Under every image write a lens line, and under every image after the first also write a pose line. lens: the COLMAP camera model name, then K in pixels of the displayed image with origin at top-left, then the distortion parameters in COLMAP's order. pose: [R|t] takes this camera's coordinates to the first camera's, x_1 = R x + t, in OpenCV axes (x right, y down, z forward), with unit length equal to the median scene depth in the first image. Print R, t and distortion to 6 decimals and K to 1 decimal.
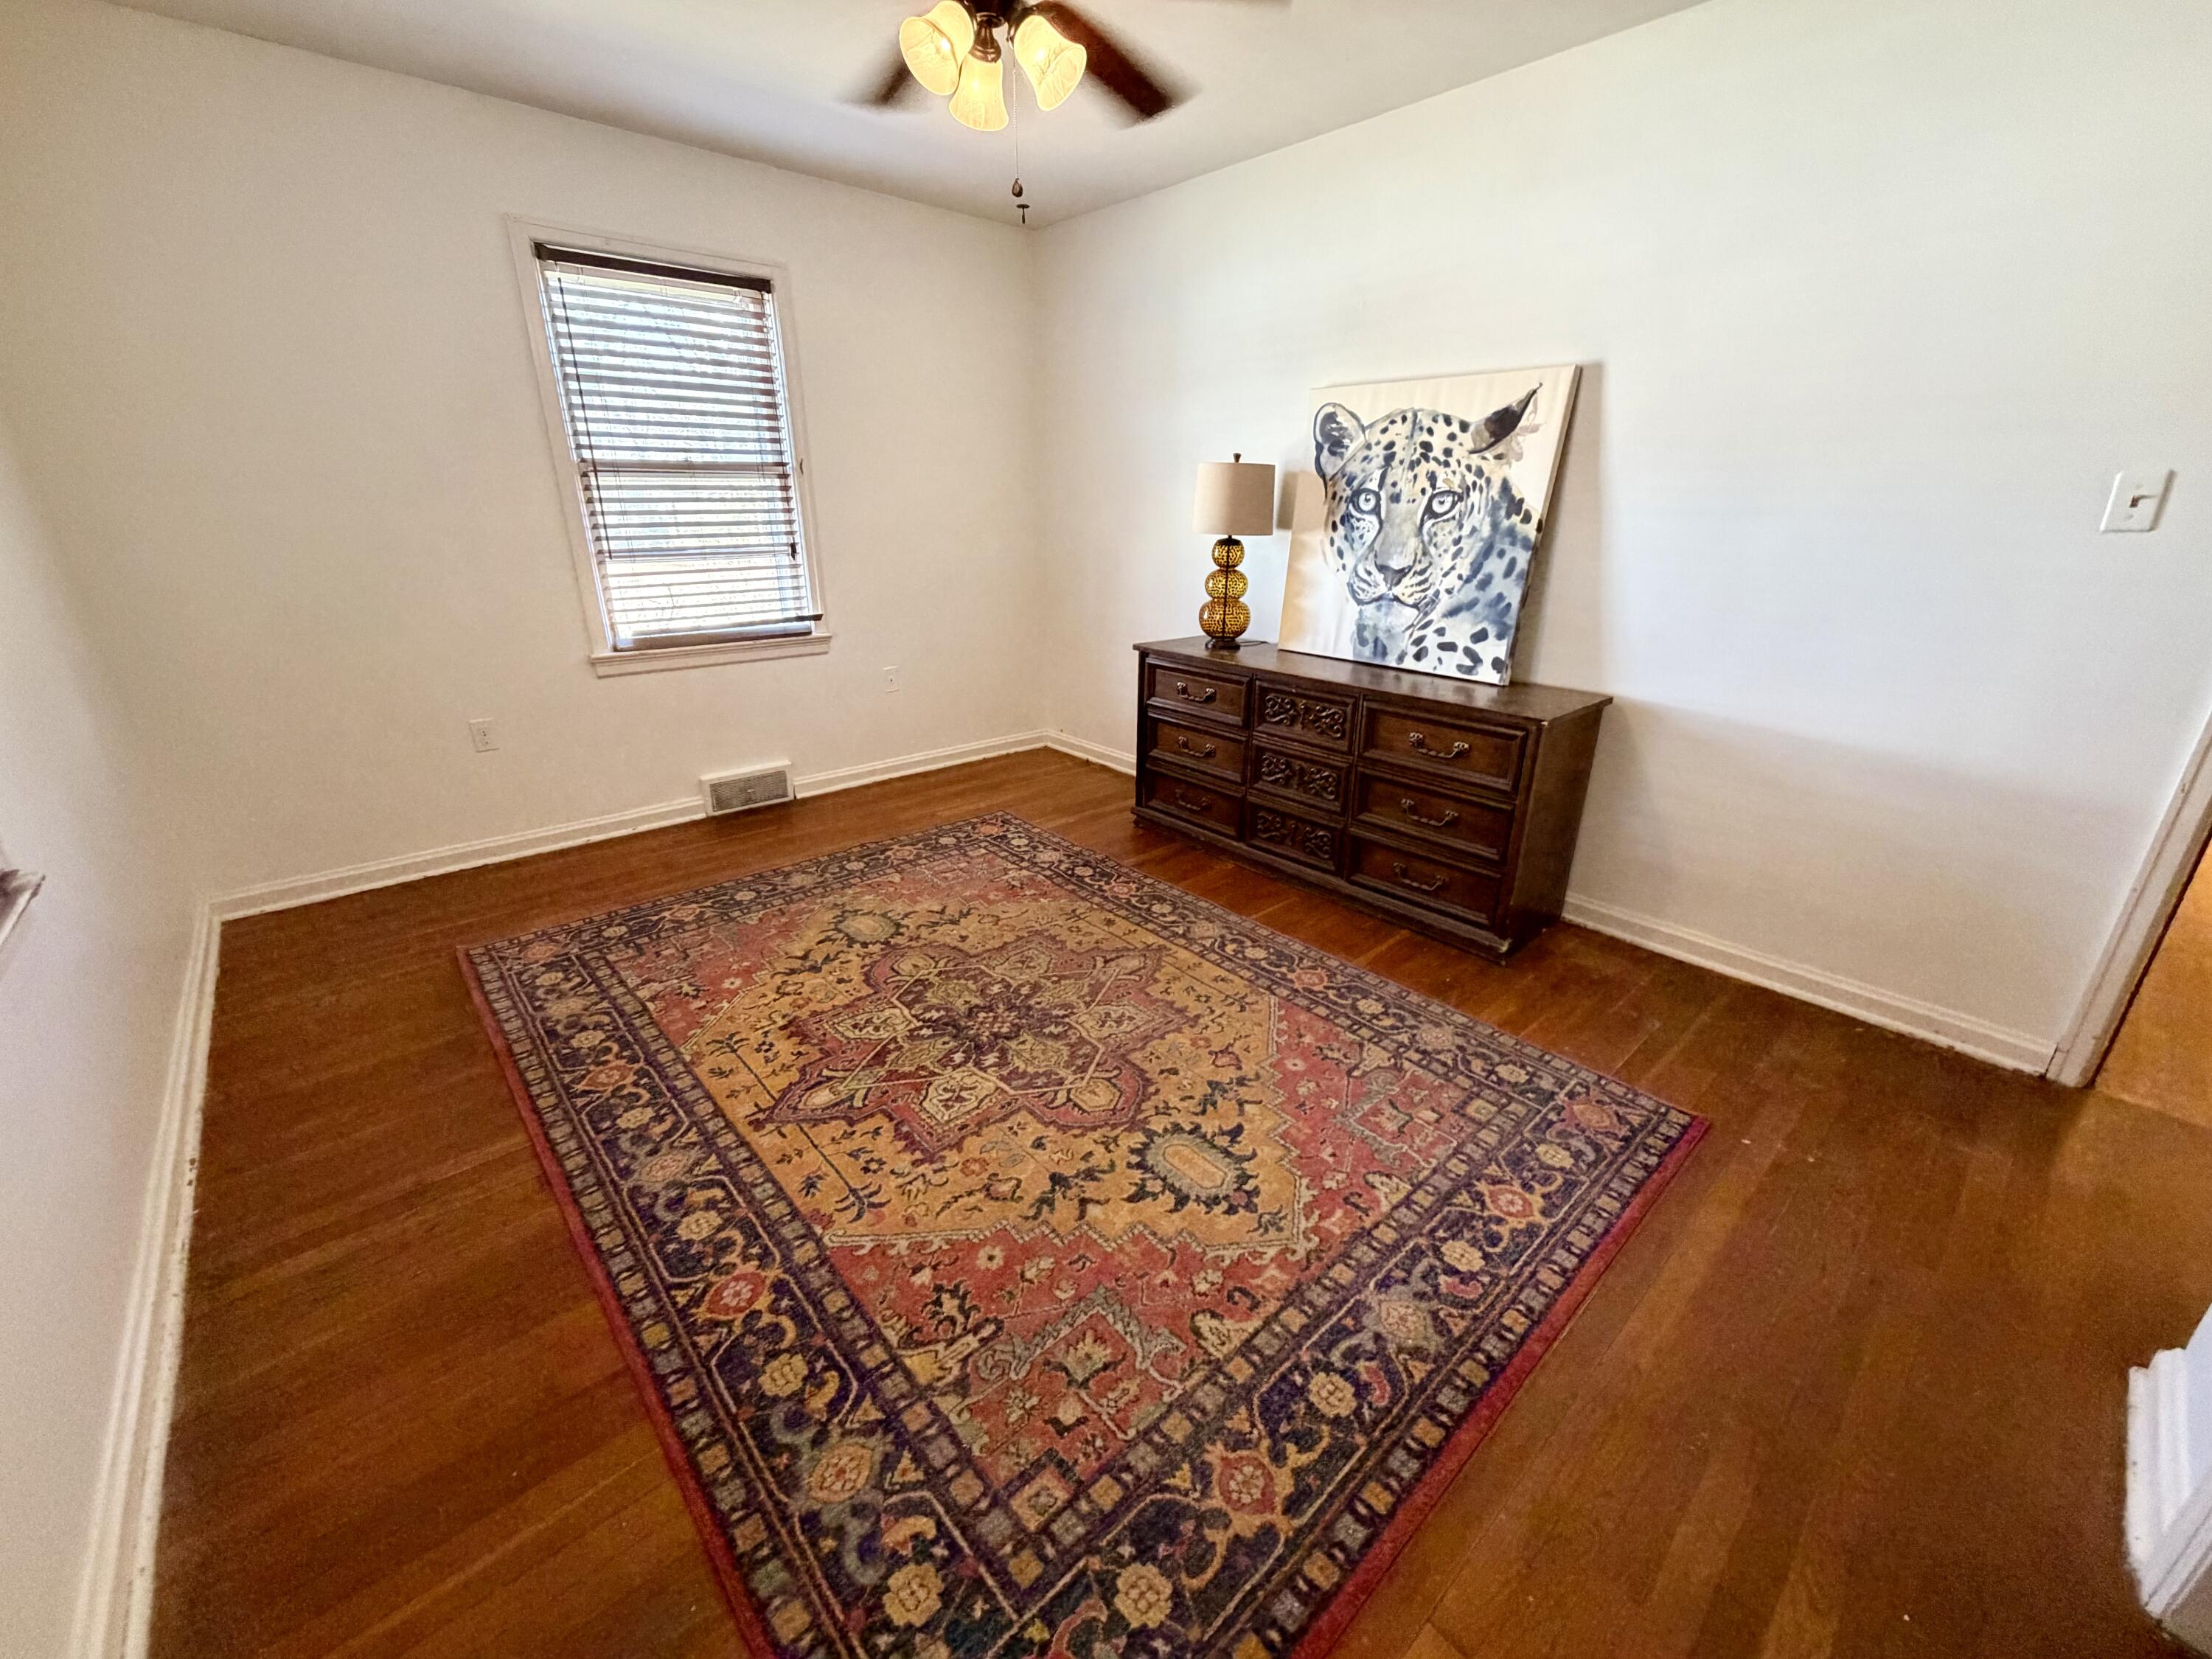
lens RADIAL K [[880.0, 0, 1113.6], [0, 880.0, 831.3], [0, 0, 1]] dist [-0.000040, -0.000216]
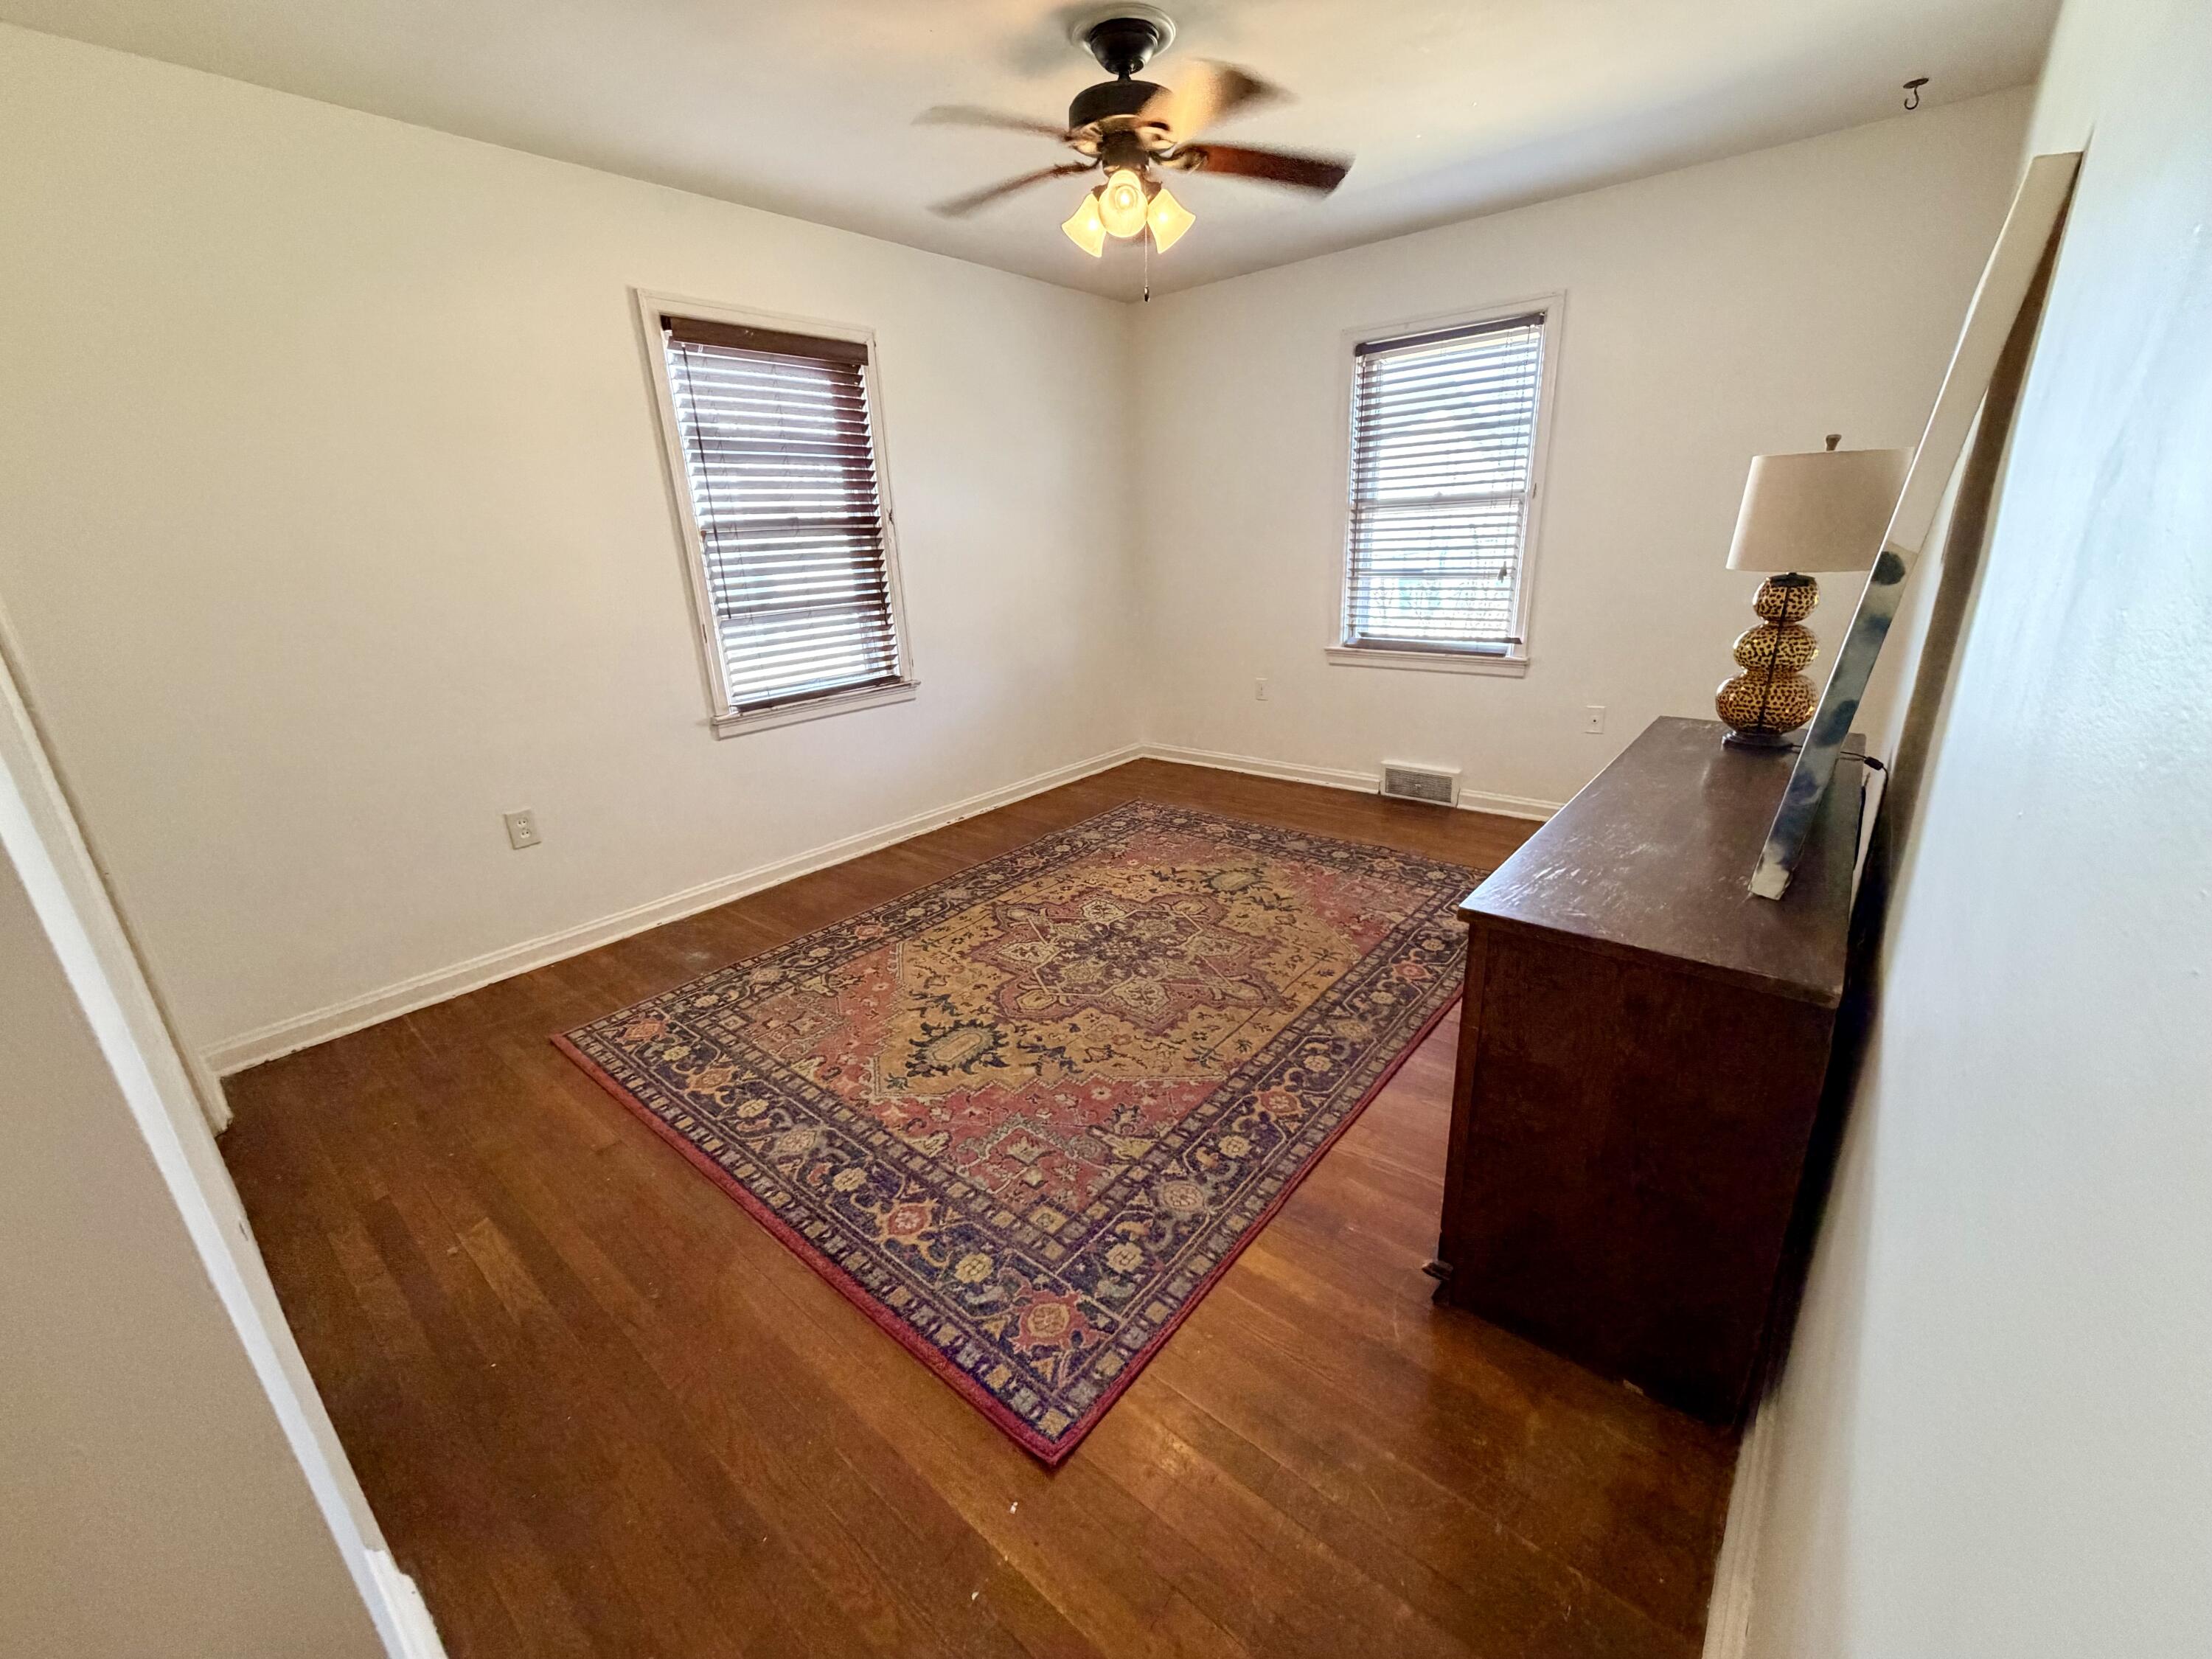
lens RADIAL K [[880.0, 0, 1113.6], [0, 880.0, 831.3], [0, 0, 1]] dist [-0.000040, -0.000216]
pose [[0.148643, 0.305901, -0.940388, 1.084670], [-0.315369, 0.915962, 0.248106, -0.268553], [0.937255, 0.259690, 0.232623, 0.715731]]
